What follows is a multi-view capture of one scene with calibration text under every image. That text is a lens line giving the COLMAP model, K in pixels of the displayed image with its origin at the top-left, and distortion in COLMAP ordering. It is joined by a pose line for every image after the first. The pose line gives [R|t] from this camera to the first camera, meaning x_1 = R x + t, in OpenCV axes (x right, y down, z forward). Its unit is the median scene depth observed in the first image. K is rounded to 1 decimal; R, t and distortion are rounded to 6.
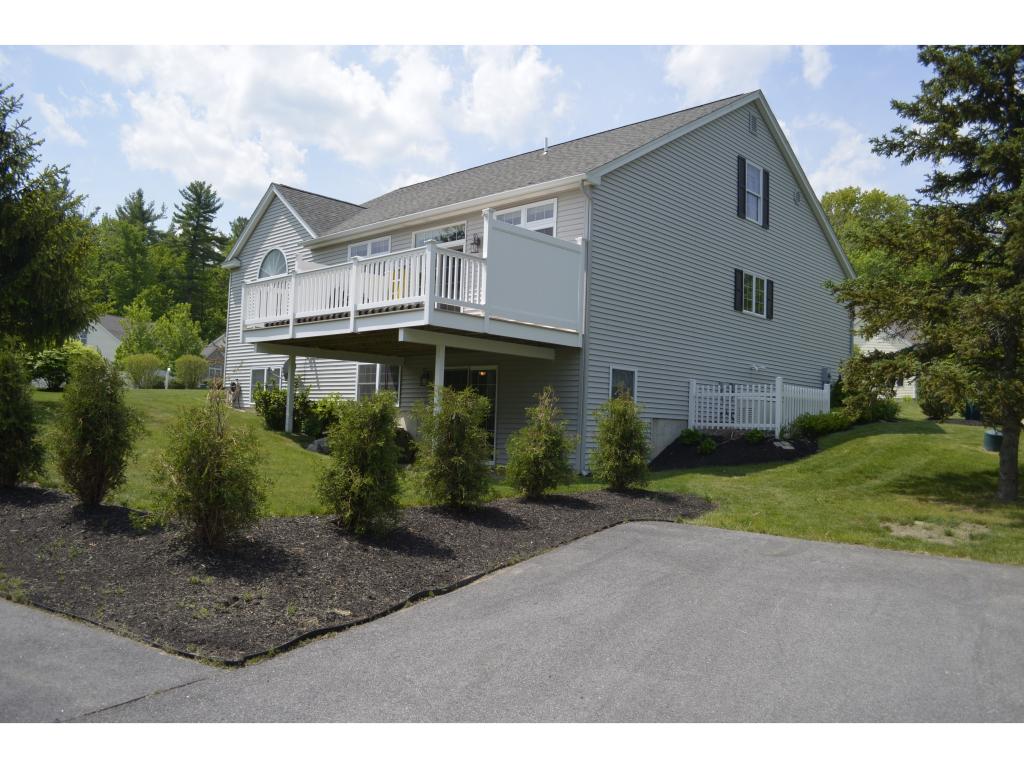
lens RADIAL K [[800.1, 0, 515.8], [0, 800.1, 379.4], [0, 0, 1]] dist [-0.076941, 0.001242]
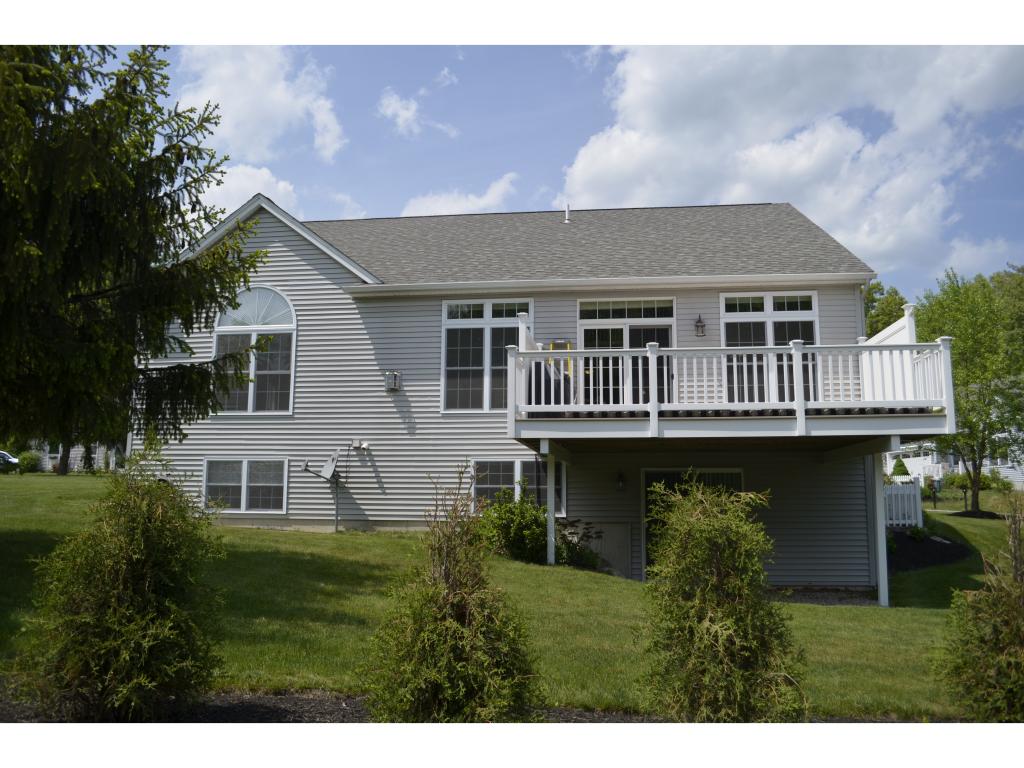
lens RADIAL K [[800.1, 0, 515.8], [0, 800.1, 379.4], [0, 0, 1]] dist [-0.076941, 0.001242]
pose [[0.790965, 0.044751, 0.610222, -0.803669], [-0.001340, 0.997446, -0.071412, -0.049787], [-0.611859, 0.055667, 0.789005, 0.459429]]
